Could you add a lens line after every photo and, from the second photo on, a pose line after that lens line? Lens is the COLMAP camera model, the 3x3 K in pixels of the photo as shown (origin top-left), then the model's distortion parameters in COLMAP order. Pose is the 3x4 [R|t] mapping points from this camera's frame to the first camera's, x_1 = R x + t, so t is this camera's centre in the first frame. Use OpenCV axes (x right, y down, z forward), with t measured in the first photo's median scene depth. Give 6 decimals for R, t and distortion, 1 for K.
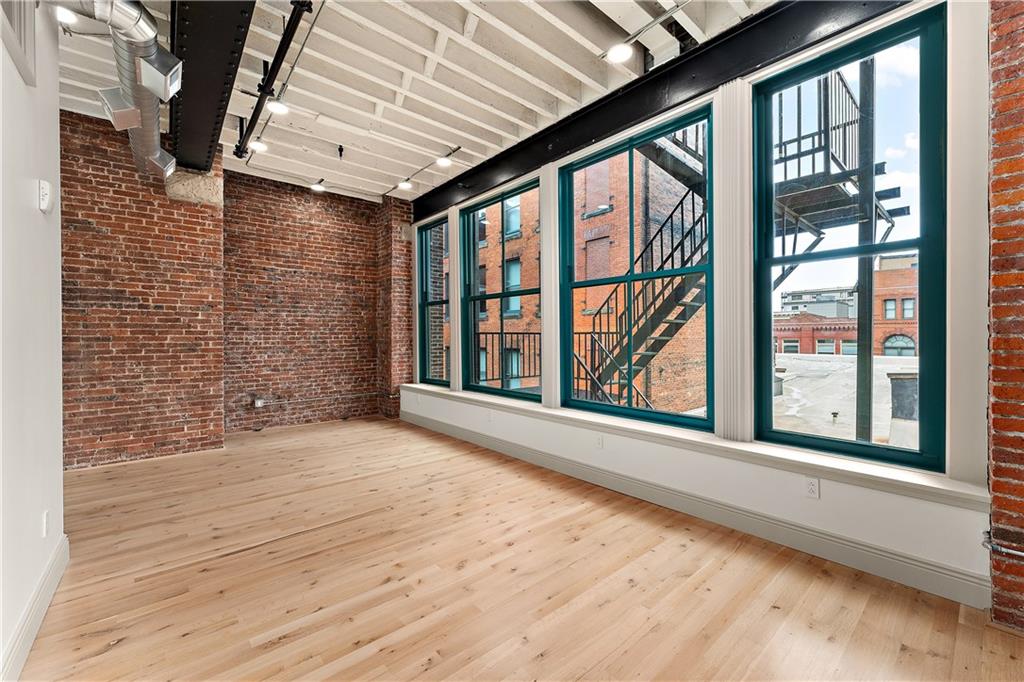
lens RADIAL K [[408.4, 0, 512.9], [0, 408.4, 337.0], [0, 0, 1]] dist [0.000523, 0.000048]
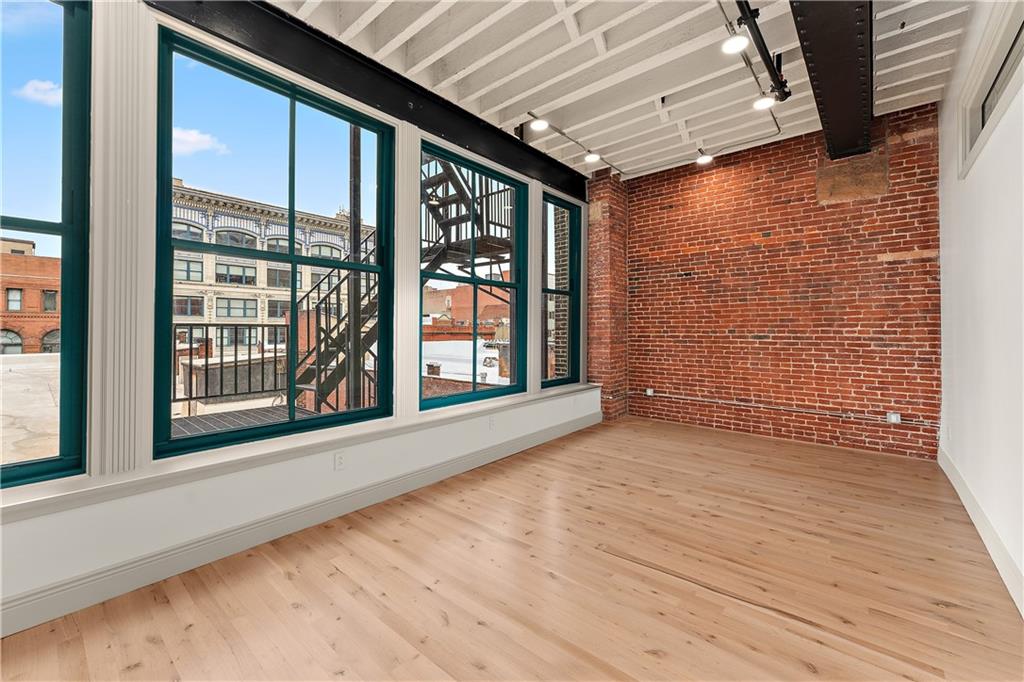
lens RADIAL K [[414.9, 0, 495.4], [0, 414.9, 320.0], [0, 0, 1]] dist [-0.000072, -0.000254]
pose [[-0.127838, 0.026334, 0.991445, -0.752040], [0.001818, 0.999652, -0.026317, -0.001924], [-0.991793, -0.001561, -0.127841, 0.901926]]
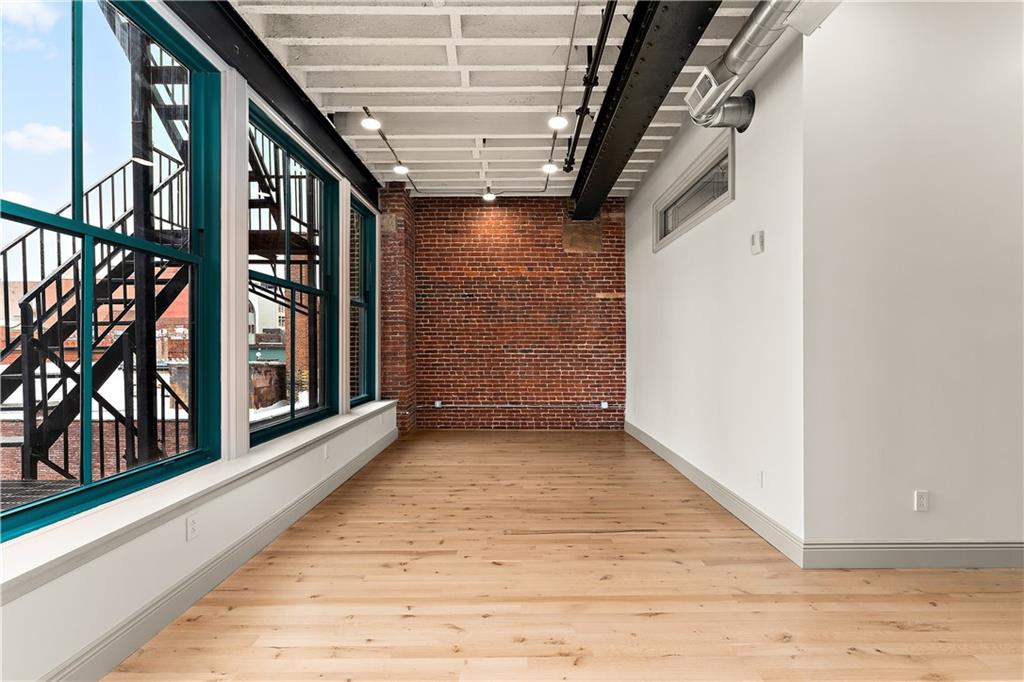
lens RADIAL K [[443.3, 0, 512.0], [0, 443.3, 341.0], [0, 0, 1]] dist [0.001101, 0.000079]
pose [[-0.756258, 0.009327, 0.654207, -0.668342], [0.002517, 0.999932, -0.011347, -0.000971], [-0.654269, -0.006935, -0.756230, 1.208390]]
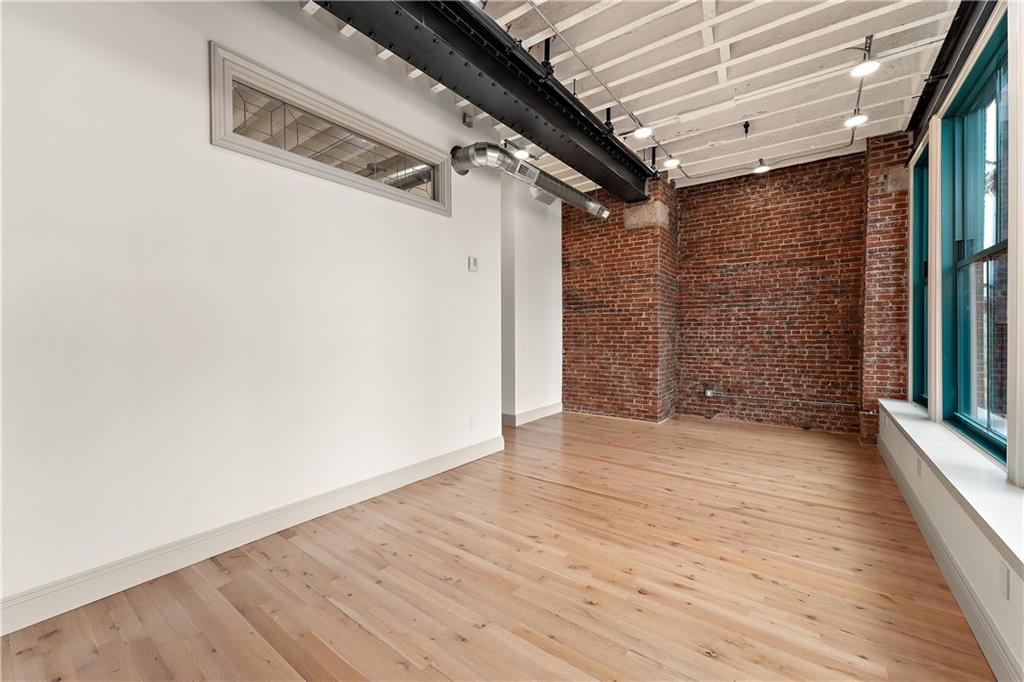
lens RADIAL K [[408.4, 0, 512.9], [0, 408.4, 337.0], [0, 0, 1]] dist [0.000523, 0.000048]
pose [[0.226189, 0.012835, -0.973999, 0.399513], [0.001300, 0.999908, 0.013479, -0.001502], [0.974083, -0.004315, 0.226152, 0.324270]]
